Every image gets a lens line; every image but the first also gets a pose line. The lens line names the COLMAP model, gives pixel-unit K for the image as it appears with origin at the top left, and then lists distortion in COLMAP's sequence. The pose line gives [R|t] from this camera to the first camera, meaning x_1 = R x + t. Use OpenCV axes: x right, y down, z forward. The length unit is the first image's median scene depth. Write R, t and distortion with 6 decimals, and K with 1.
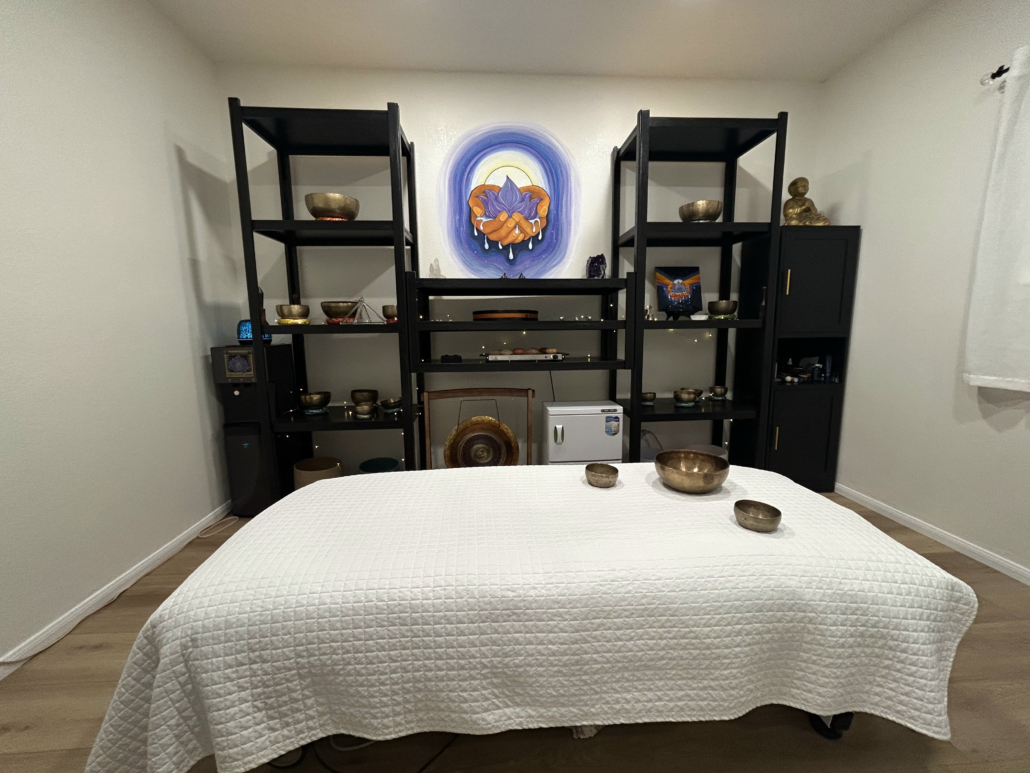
lens RADIAL K [[424.8, 0, 515.0], [0, 424.8, 386.5], [0, 0, 1]] dist [0.010316, -0.004659]
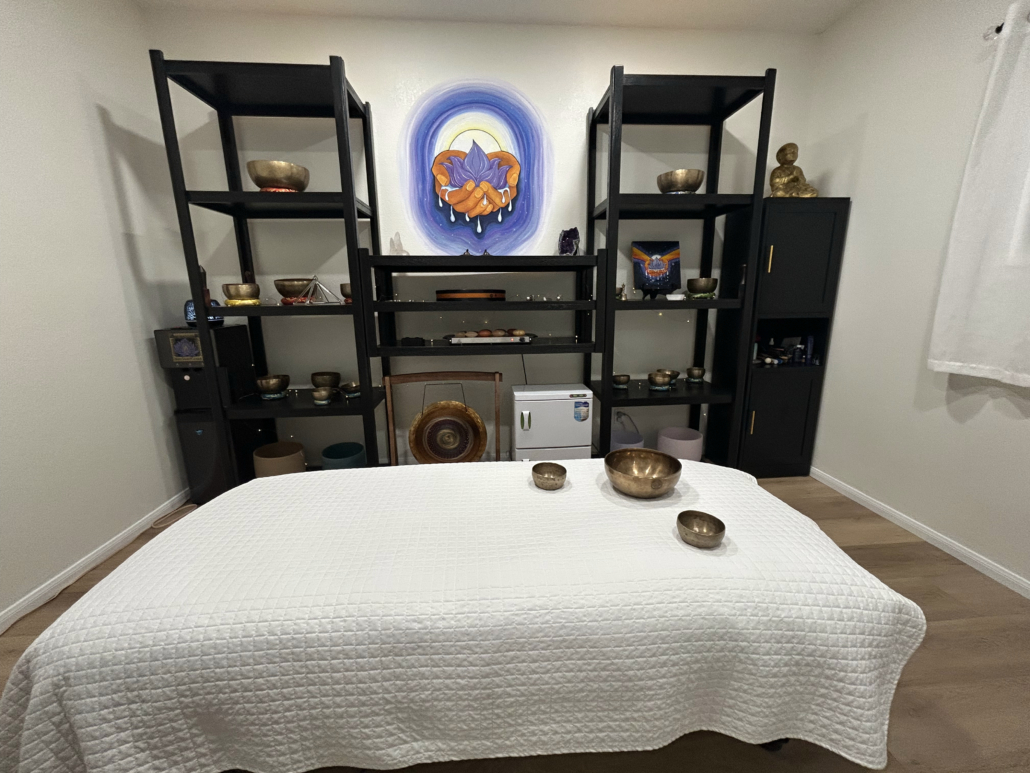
lens RADIAL K [[424.8, 0, 515.0], [0, 424.8, 386.5], [0, 0, 1]] dist [0.010316, -0.004659]
pose [[0.999984, -0.001435, 0.005420, 0.187189], [0.001031, 0.997275, 0.073772, -0.089181], [-0.005511, -0.073766, 0.997260, 0.115555]]
